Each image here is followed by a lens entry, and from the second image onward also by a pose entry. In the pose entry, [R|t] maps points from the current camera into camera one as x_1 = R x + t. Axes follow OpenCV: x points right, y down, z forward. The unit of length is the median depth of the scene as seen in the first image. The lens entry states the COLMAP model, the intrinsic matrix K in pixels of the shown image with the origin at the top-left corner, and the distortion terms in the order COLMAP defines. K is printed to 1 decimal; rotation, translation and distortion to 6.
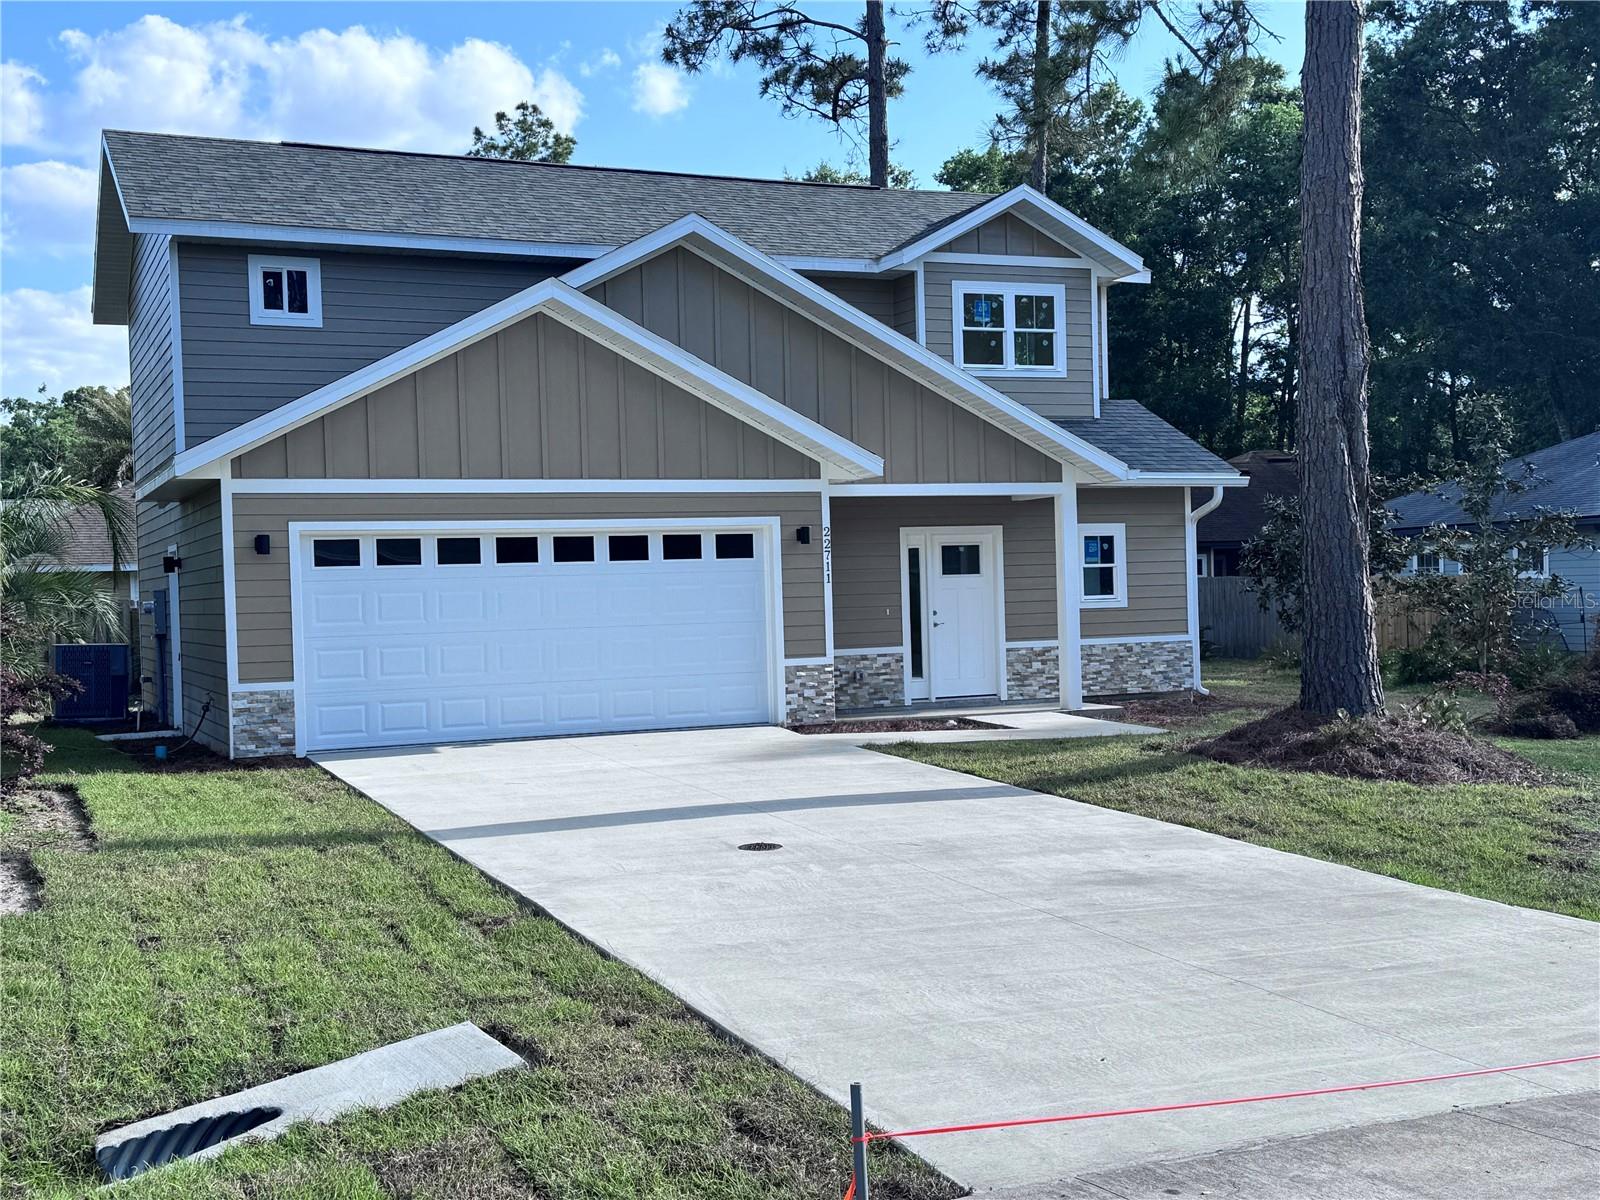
lens RADIAL K [[1900.4, 0, 799.3], [0, 1900.4, 600.0], [0, 0, 1]] dist [0.126373, 0.000000]
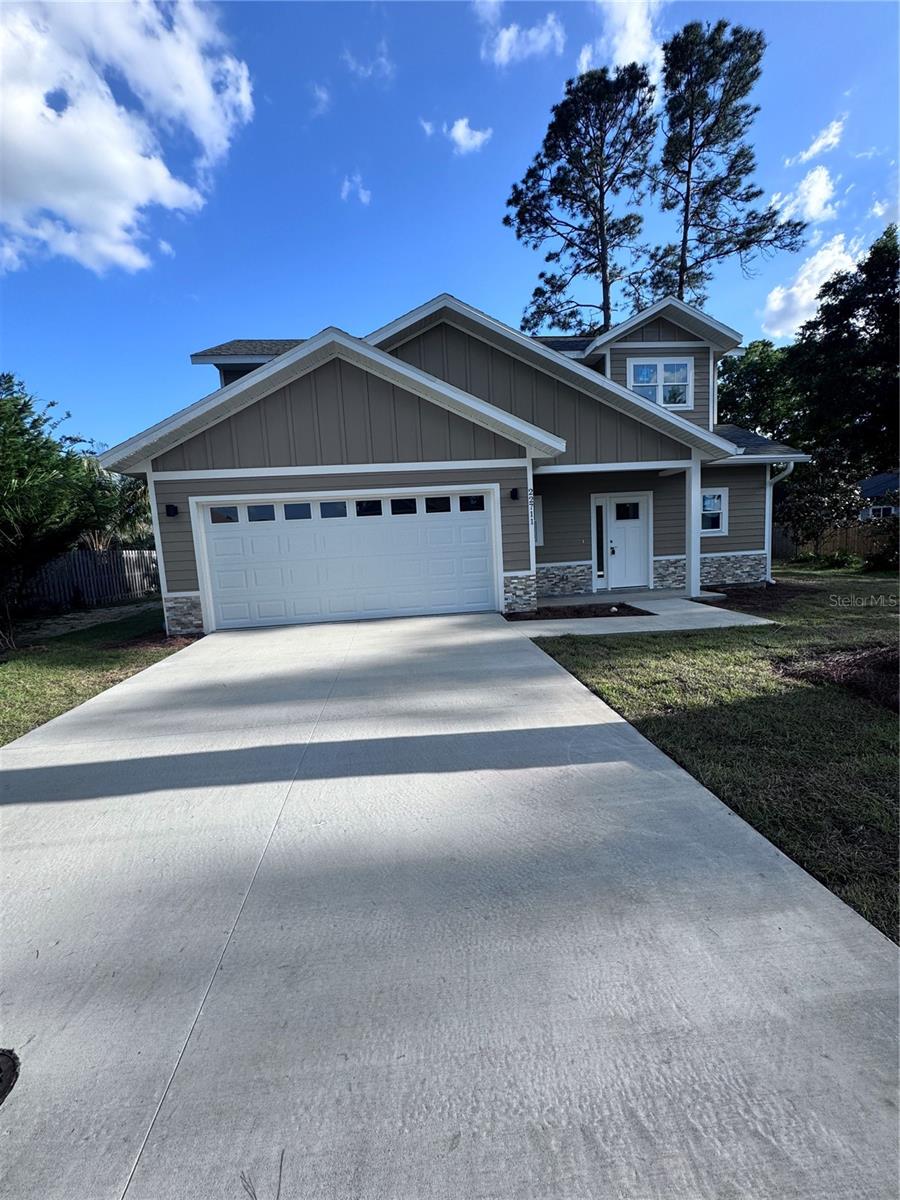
lens RADIAL K [[479.8, 0, 451.3], [0, 479.8, 602.7], [0, 0, 1]] dist [-0.001467, 0.000221]
pose [[0.954038, 0.012223, -0.299438, 0.064531], [0.025762, 0.992124, 0.122580, 0.004805], [0.298578, -0.124660, 0.946209, 0.525265]]
